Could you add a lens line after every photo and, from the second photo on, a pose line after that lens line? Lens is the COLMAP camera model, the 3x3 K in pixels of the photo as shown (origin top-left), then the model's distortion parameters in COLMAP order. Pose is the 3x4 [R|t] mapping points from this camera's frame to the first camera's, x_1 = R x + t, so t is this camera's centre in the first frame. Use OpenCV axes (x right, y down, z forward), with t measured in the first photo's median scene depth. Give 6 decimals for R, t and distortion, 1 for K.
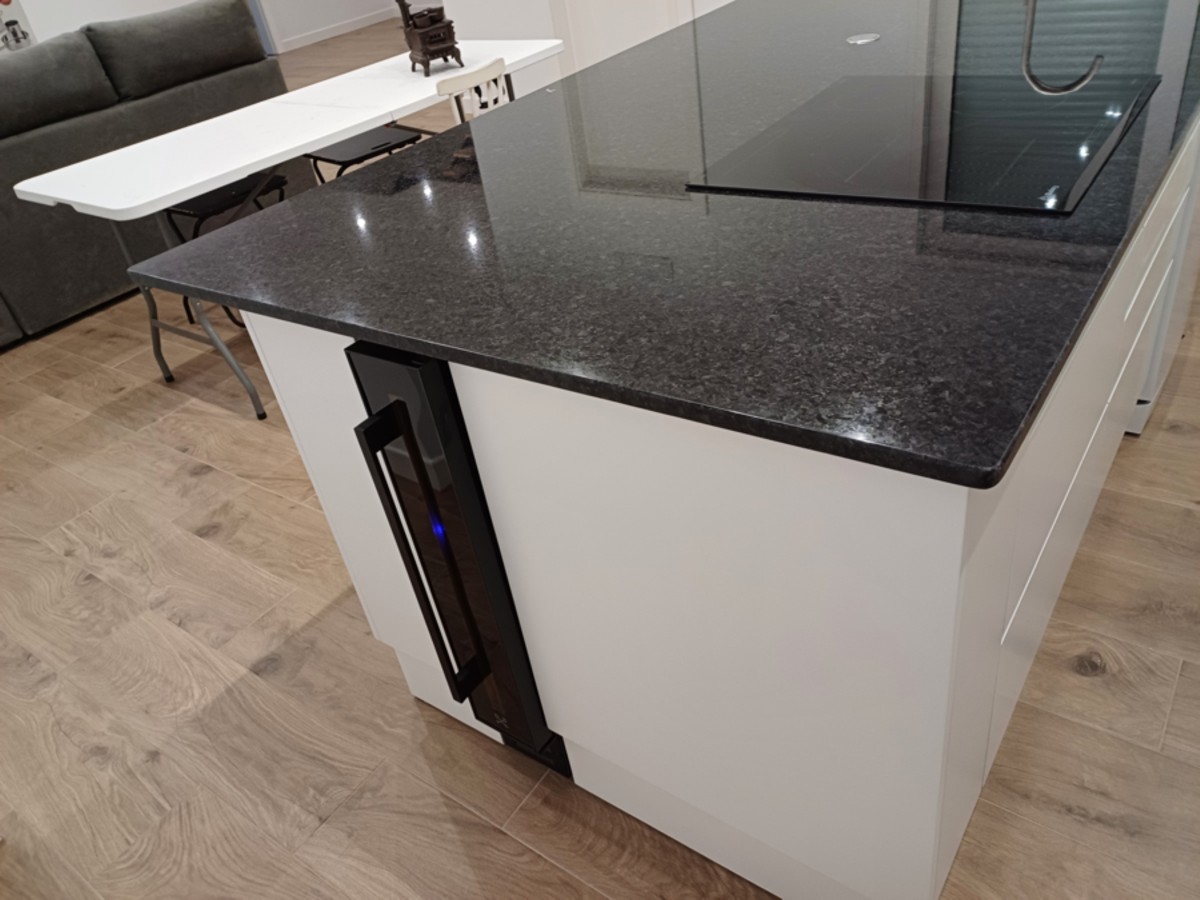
lens RADIAL K [[897.8, 0, 600.9], [0, 897.8, 436.5], [0, 0, 1]] dist [0.067083, -0.071270]
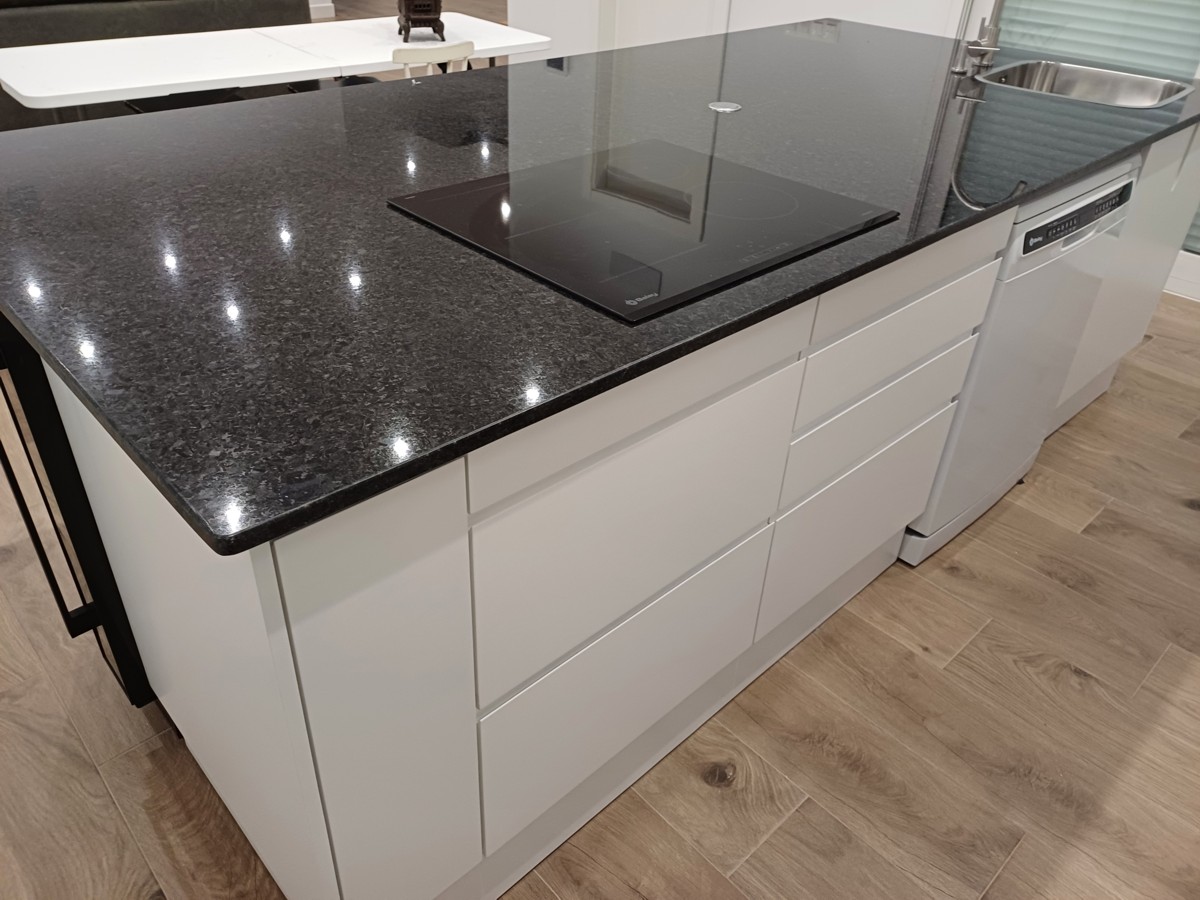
lens RADIAL K [[899.3, 0, 597.5], [0, 899.3, 421.7], [0, 0, 1]] dist [0.062490, -0.075203]
pose [[0.963569, 0.259507, -0.064739, 0.309224], [-0.259890, 0.965635, 0.002580, -0.071631], [0.063184, 0.014339, 0.997899, 0.005444]]
